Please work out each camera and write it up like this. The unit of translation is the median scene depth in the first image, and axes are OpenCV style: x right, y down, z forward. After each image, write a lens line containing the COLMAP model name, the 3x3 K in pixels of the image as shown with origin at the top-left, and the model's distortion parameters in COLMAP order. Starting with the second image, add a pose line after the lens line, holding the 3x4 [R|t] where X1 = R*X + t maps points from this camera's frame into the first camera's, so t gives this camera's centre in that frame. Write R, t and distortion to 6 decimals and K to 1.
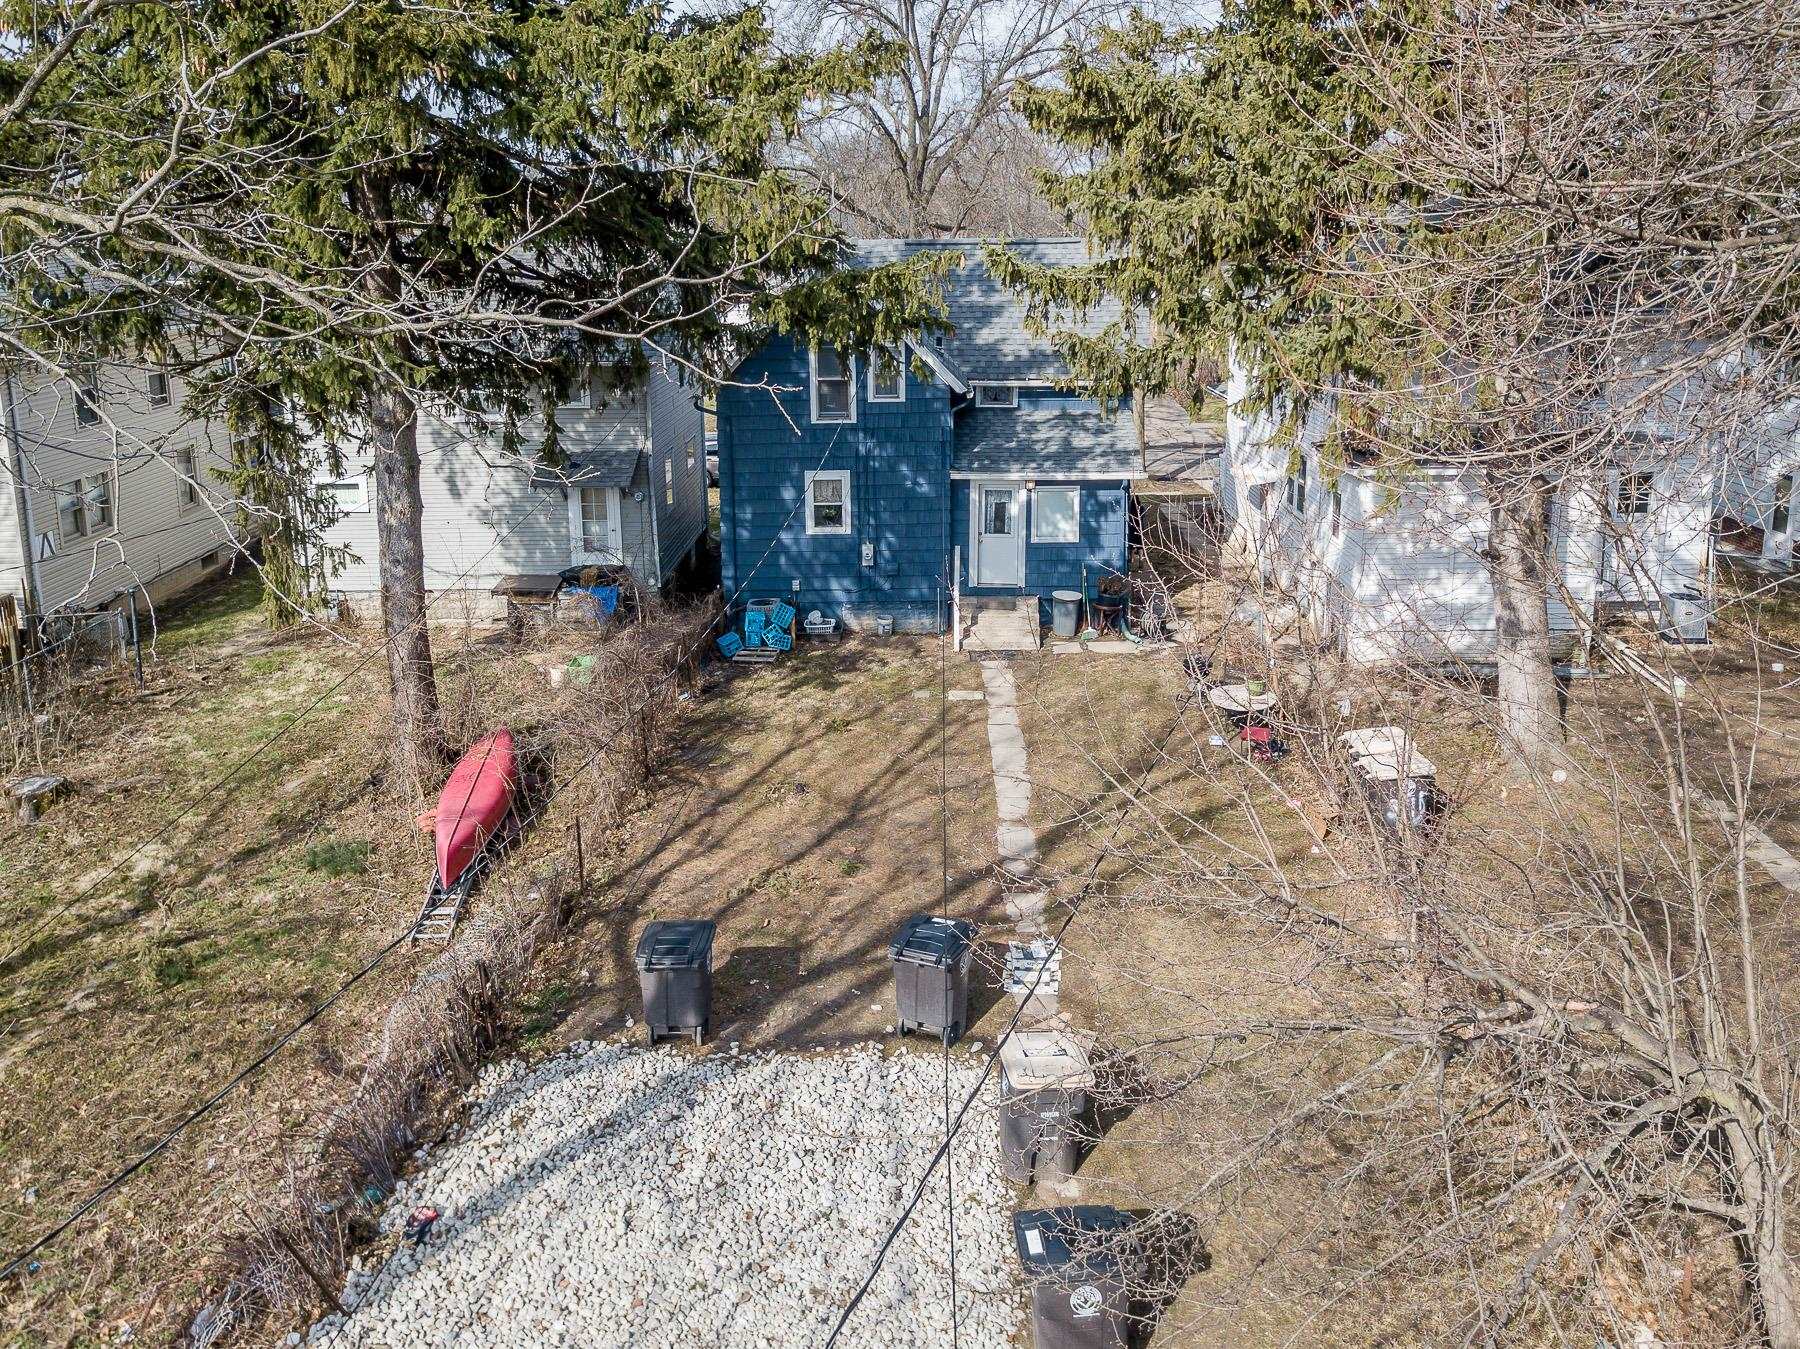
lens RADIAL K [[1582.0, 0, 900.0], [0, 1582.0, 674.5], [0, 0, 1]] dist [0.055396, -0.128272]
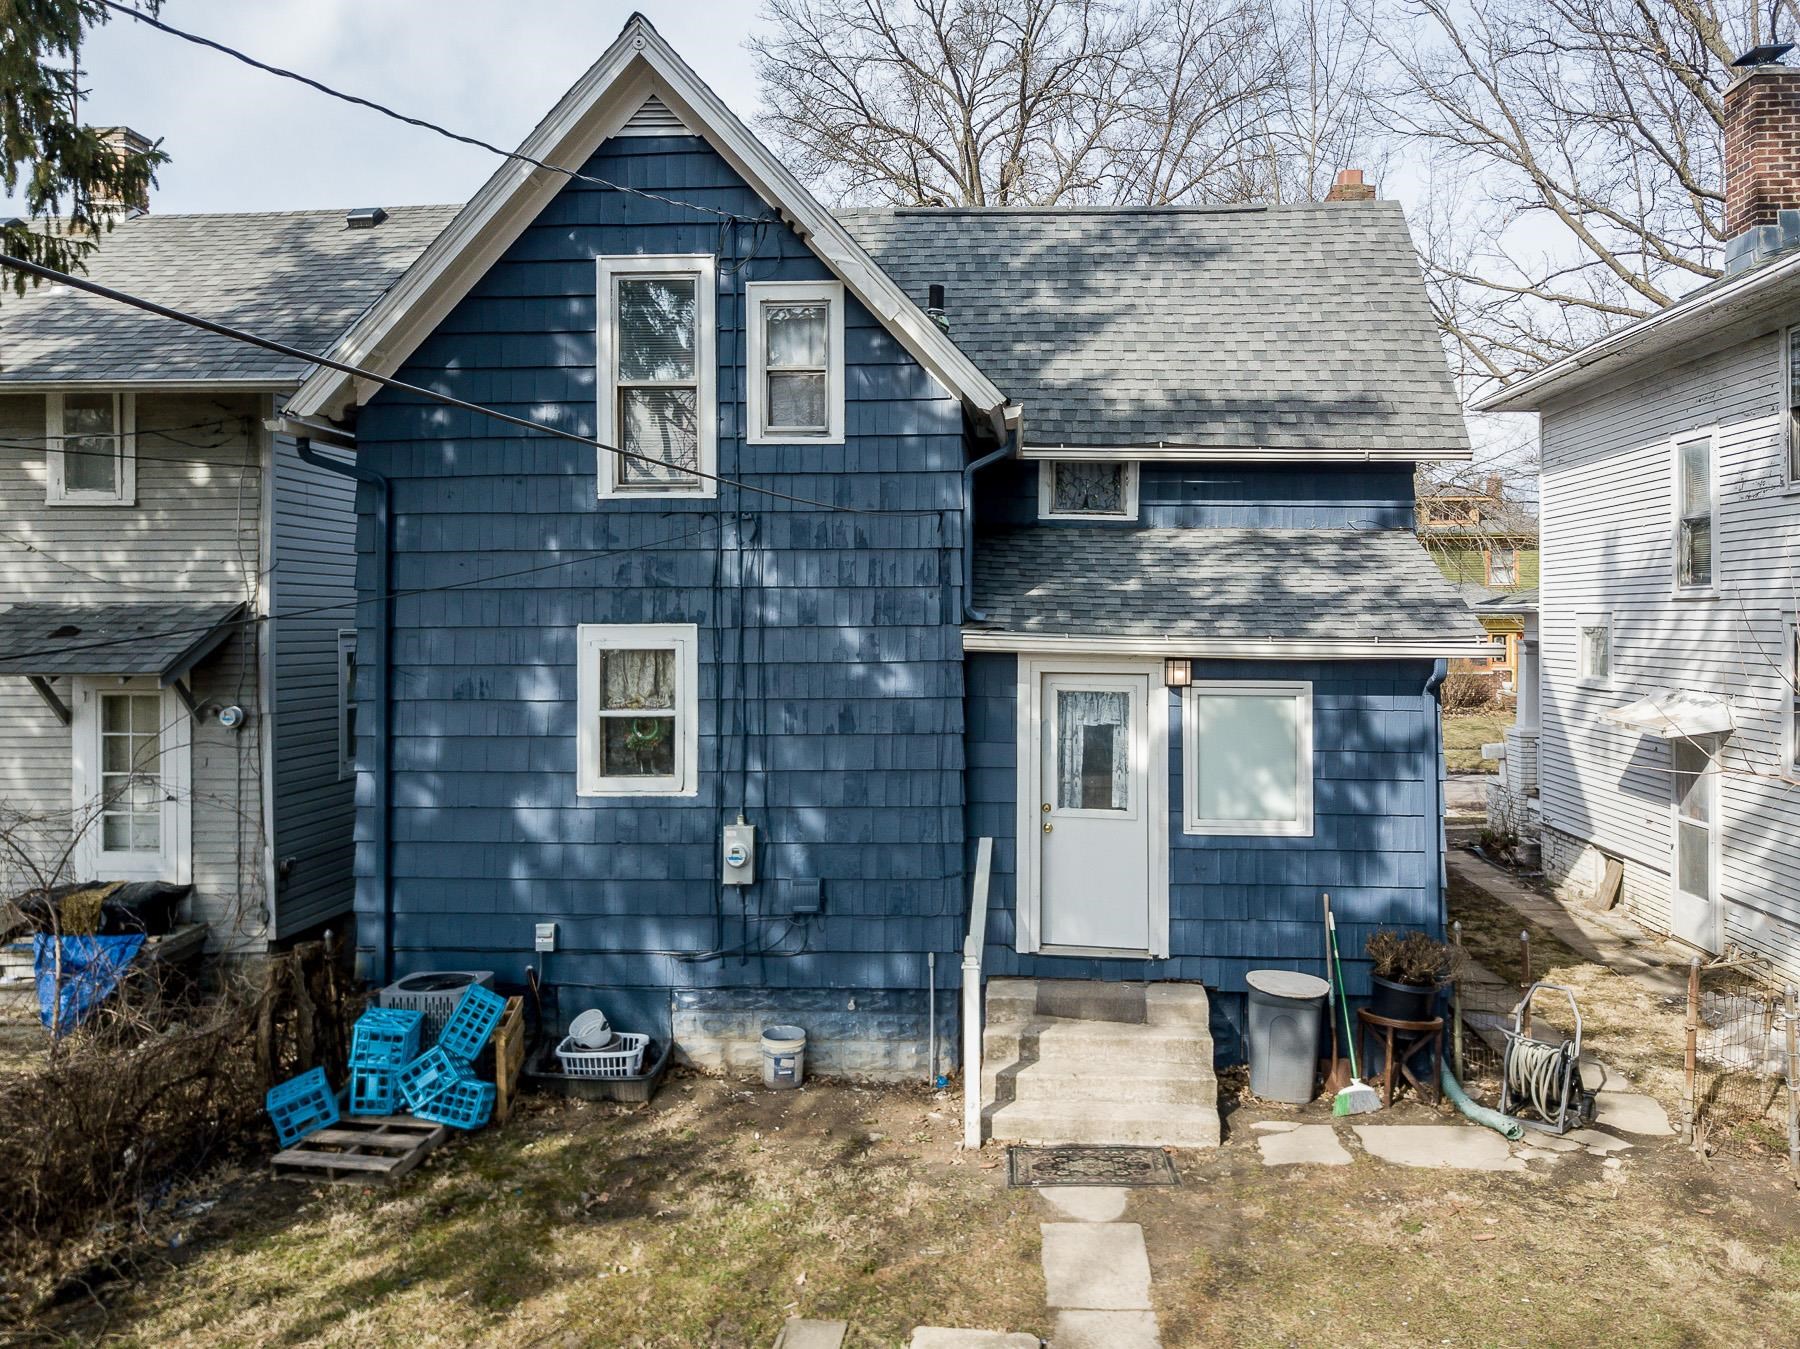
lens RADIAL K [[1636.6, 0, 899.9], [0, 1636.6, 592.6], [0, 0, 1]] dist [0.115351, -0.319526]
pose [[0.997843, 0.013606, -0.064226, 0.040657], [-0.031673, 0.956680, -0.289415, -0.024576], [0.057506, 0.290825, 0.955047, 0.617859]]
